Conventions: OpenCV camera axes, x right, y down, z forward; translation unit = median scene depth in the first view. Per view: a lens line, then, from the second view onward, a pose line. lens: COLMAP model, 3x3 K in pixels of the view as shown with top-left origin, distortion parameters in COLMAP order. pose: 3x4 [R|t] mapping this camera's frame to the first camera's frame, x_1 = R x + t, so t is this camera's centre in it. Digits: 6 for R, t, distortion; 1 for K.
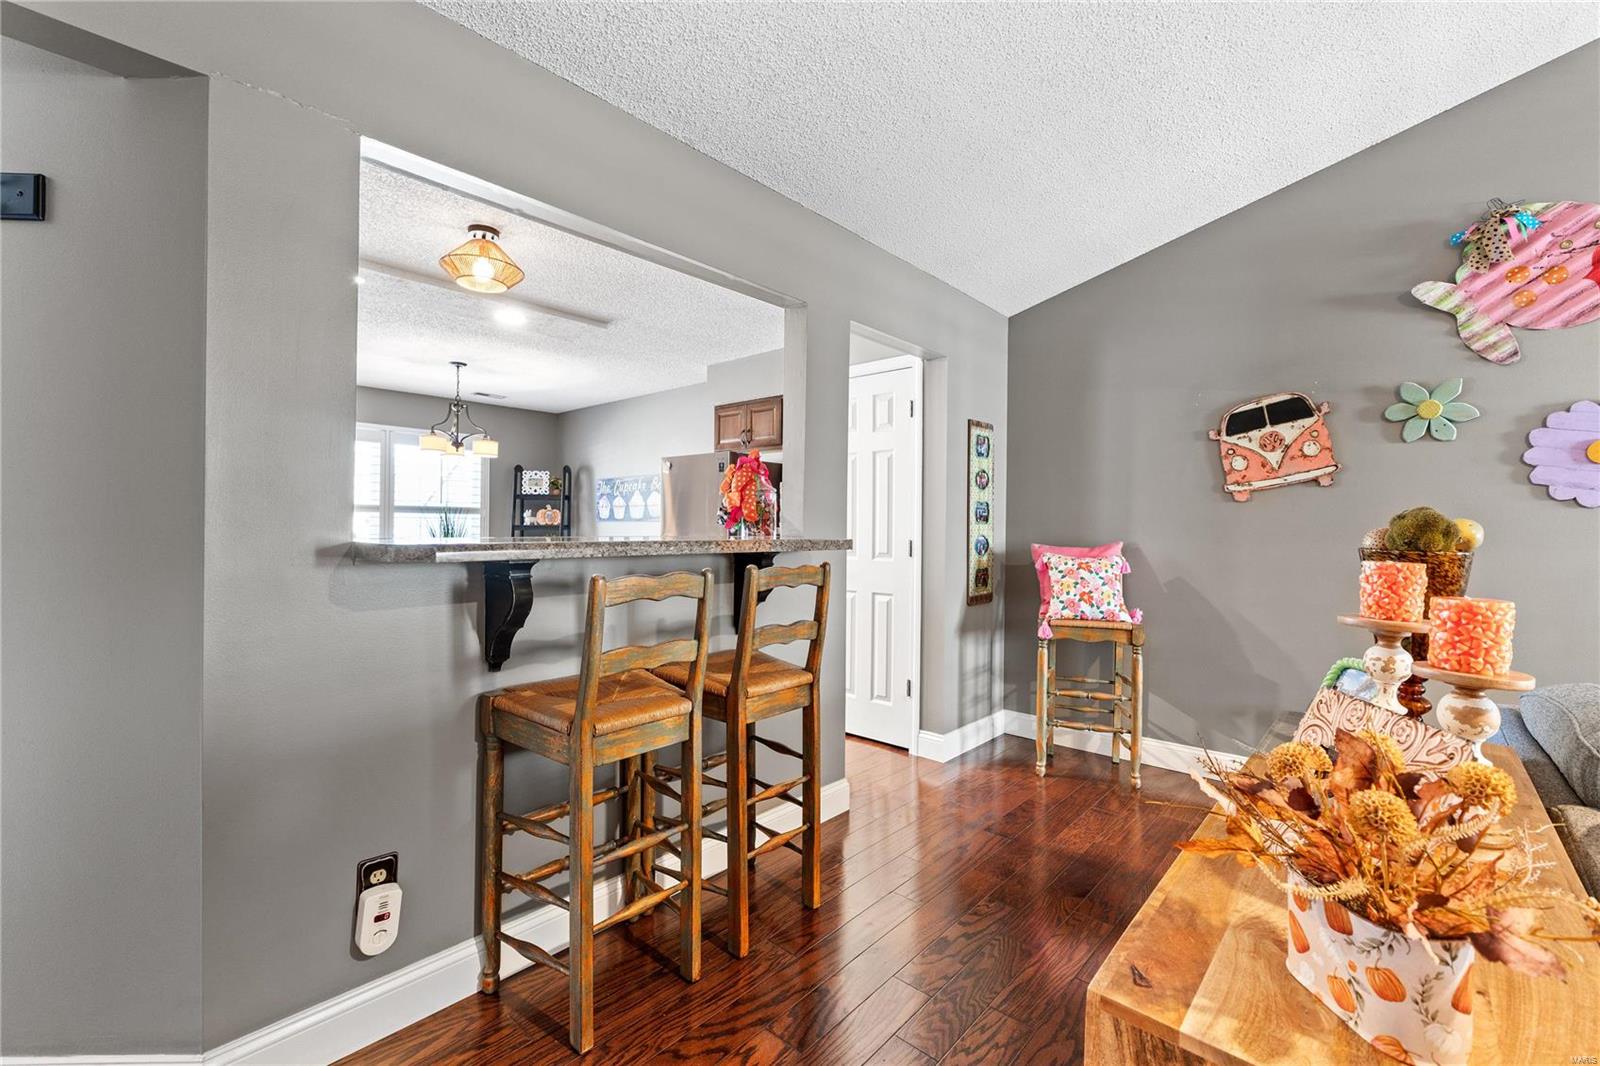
lens RADIAL K [[689.4, 0, 800.0], [0, 689.4, 533.0], [0, 0, 1]] dist [-0.007246, 0.000038]
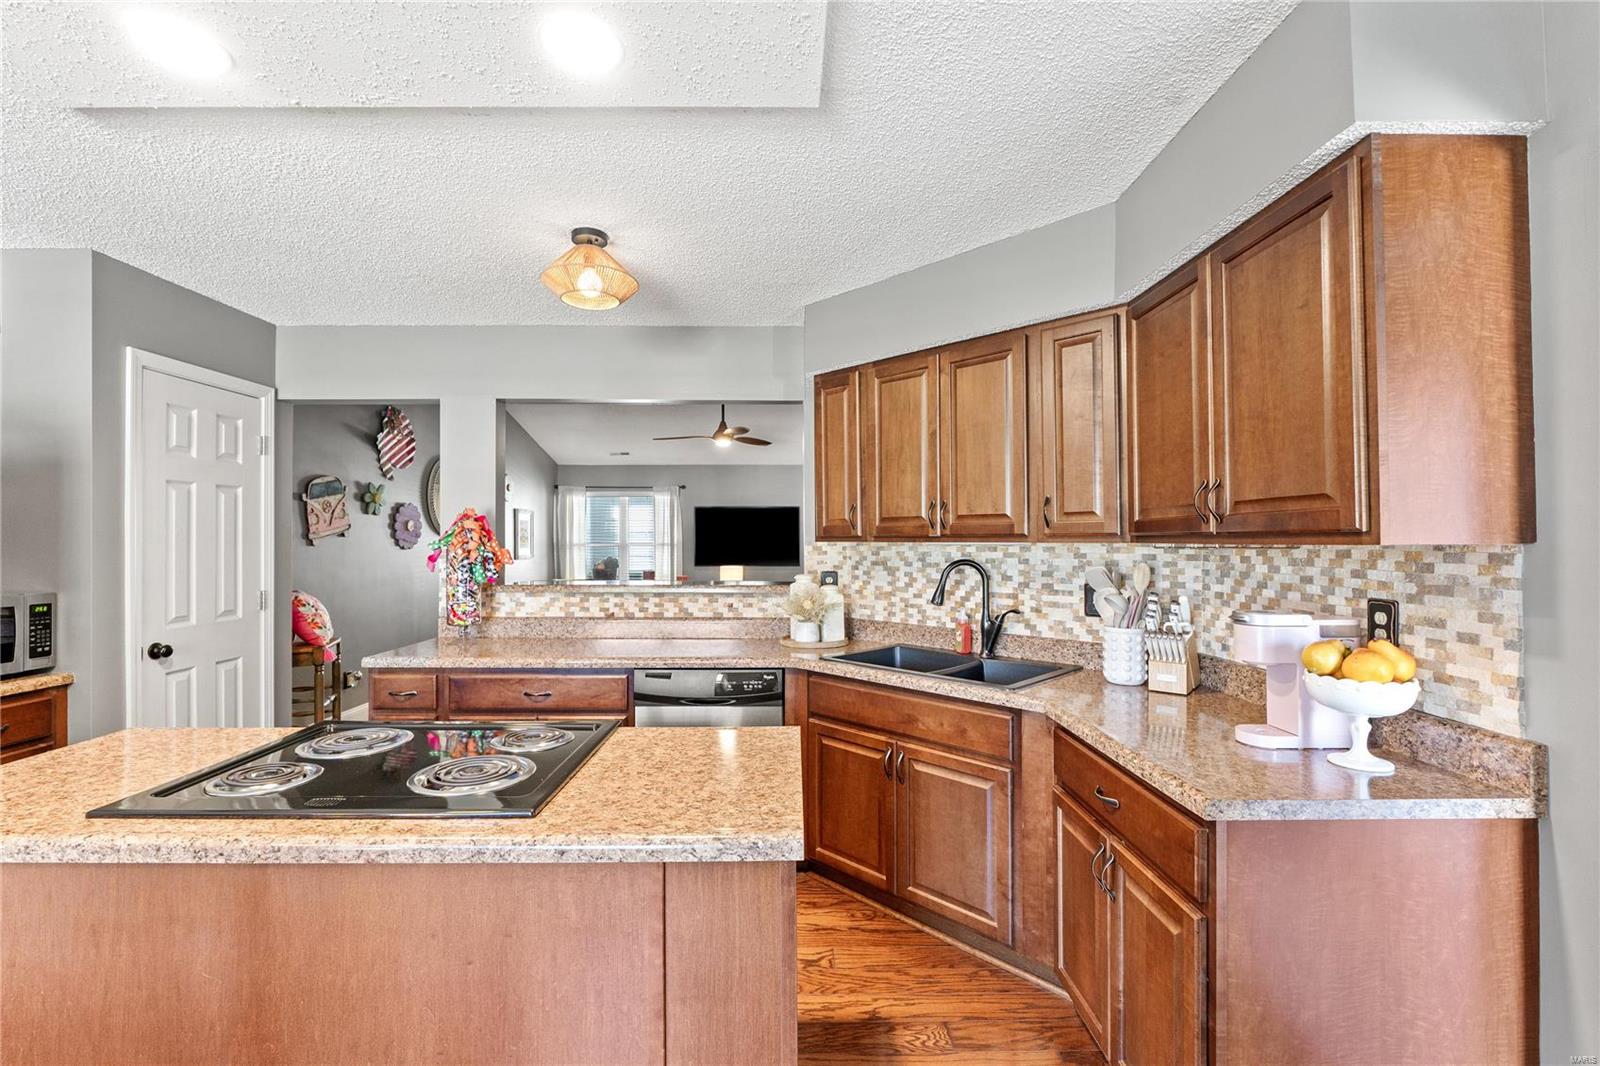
lens RADIAL K [[687.5, 0, 802.0], [0, 687.5, 537.2], [0, 0, 1]] dist [-0.004396, -0.000096]
pose [[-0.684048, -0.005675, 0.729415, -1.119894], [0.000331, 0.999967, 0.008091, -0.076389], [-0.729437, 0.005776, -0.684023, 1.257540]]
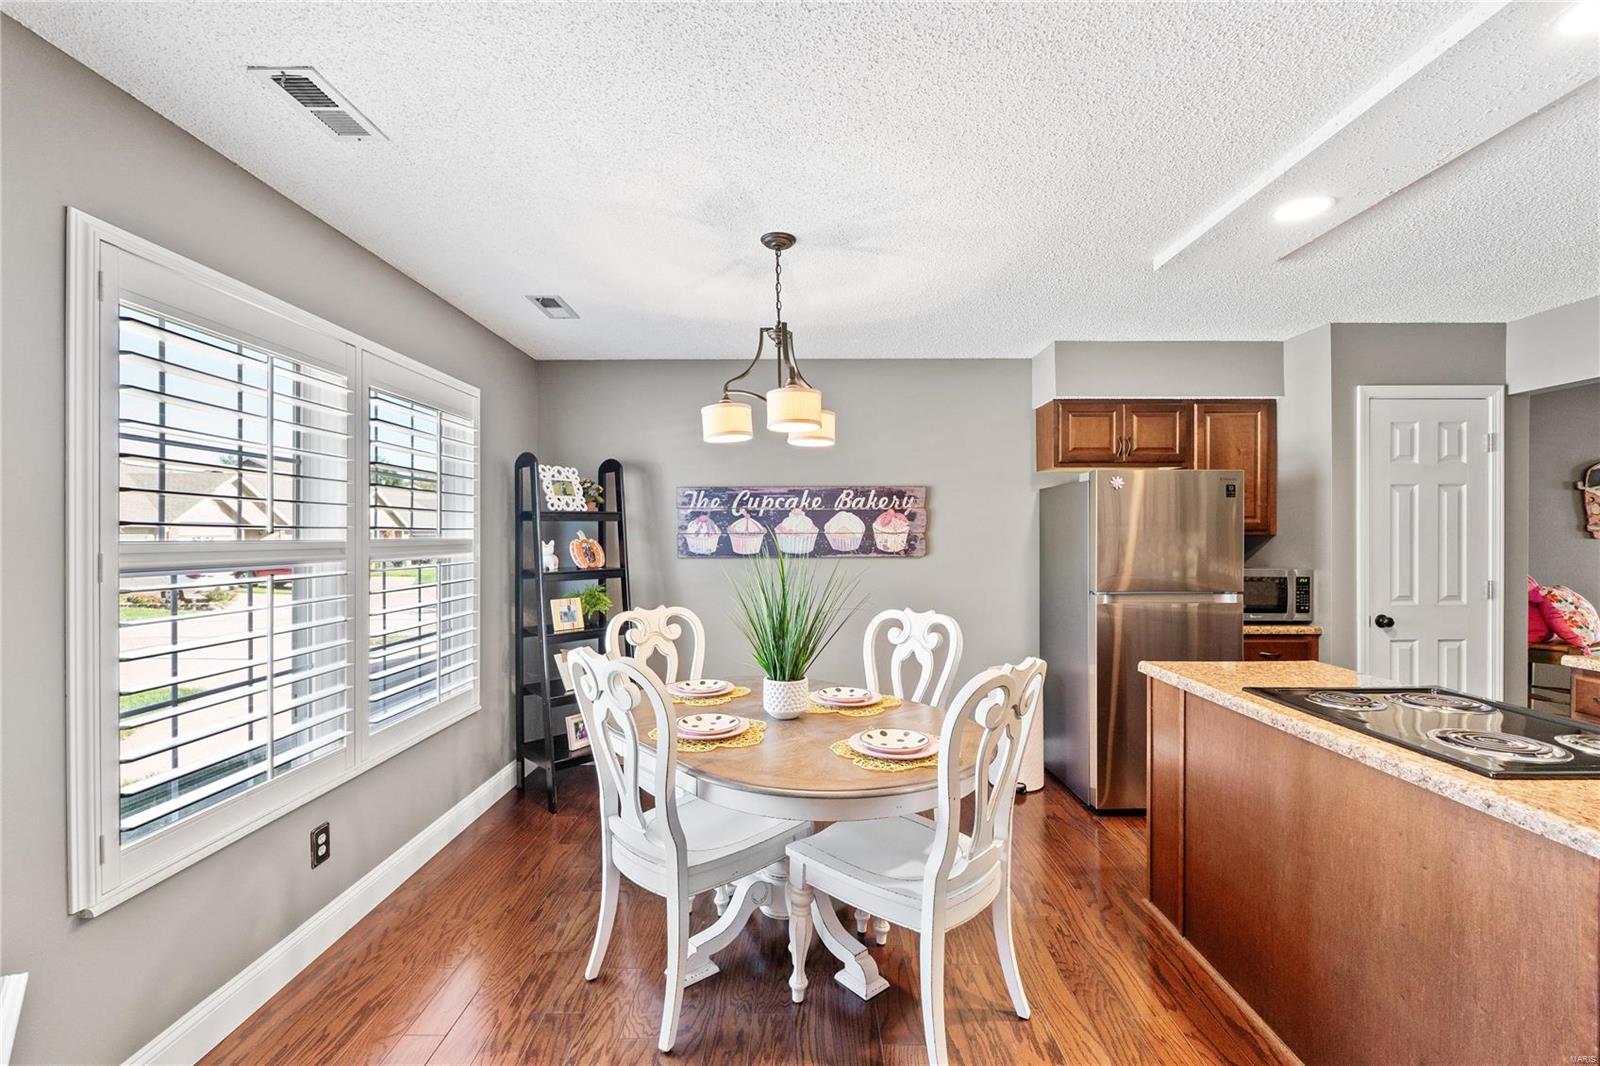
lens RADIAL K [[687.5, 0, 802.0], [0, 687.5, 537.2], [0, 0, 1]] dist [-0.004396, -0.000096]
pose [[0.734426, -0.014586, 0.678532, -1.346558], [0.015839, 0.999865, 0.004350, -0.078847], [-0.678504, 0.007553, 0.734558, 1.087732]]
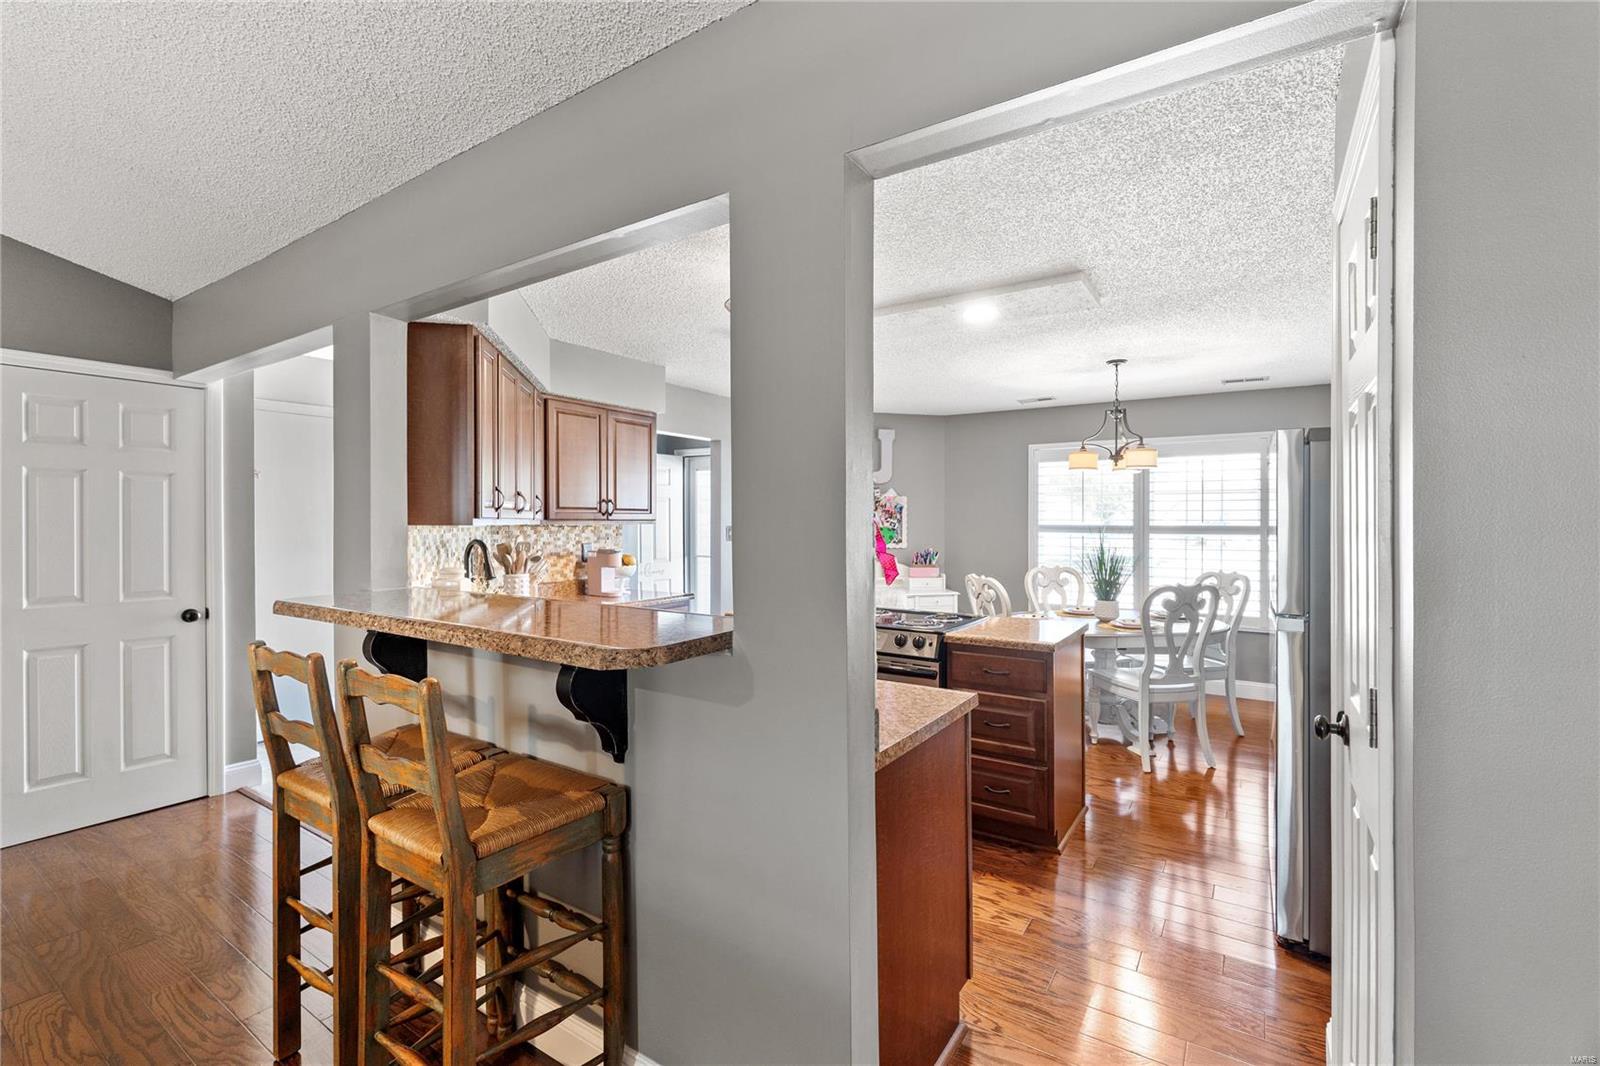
lens RADIAL K [[685.7, 0, 816.8], [0, 685.7, 518.1], [0, 0, 1]] dist [0.000462, 0.000129]
pose [[0.167422, -0.014960, -0.985772, 0.460052], [-0.009873, 0.999809, -0.016850, -0.060123], [0.985836, 0.012554, 0.167243, 0.838798]]
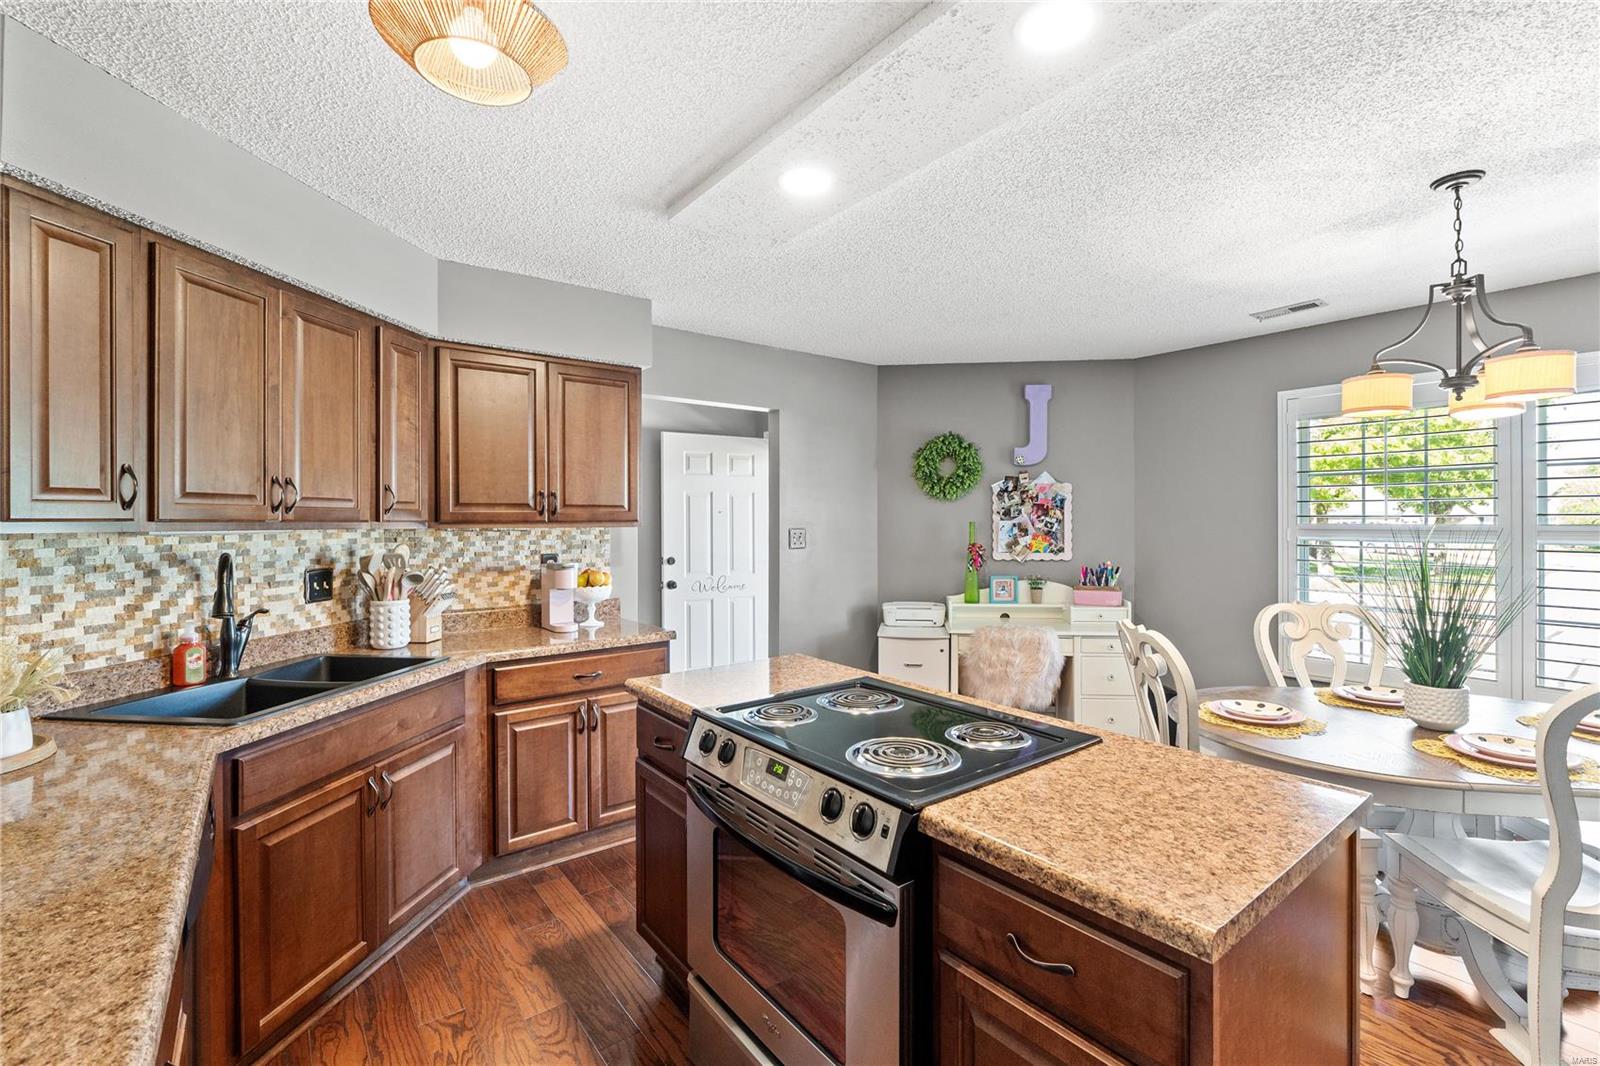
lens RADIAL K [[706.5, 0, 812.5], [0, 706.5, 519.3], [0, 0, 1]] dist [-0.002211, -0.000488]
pose [[-0.160172, -0.012746, -0.987007, -0.049145], [-0.007537, 0.999903, -0.011690, -0.069467], [0.987060, 0.005566, -0.160253, 1.169772]]
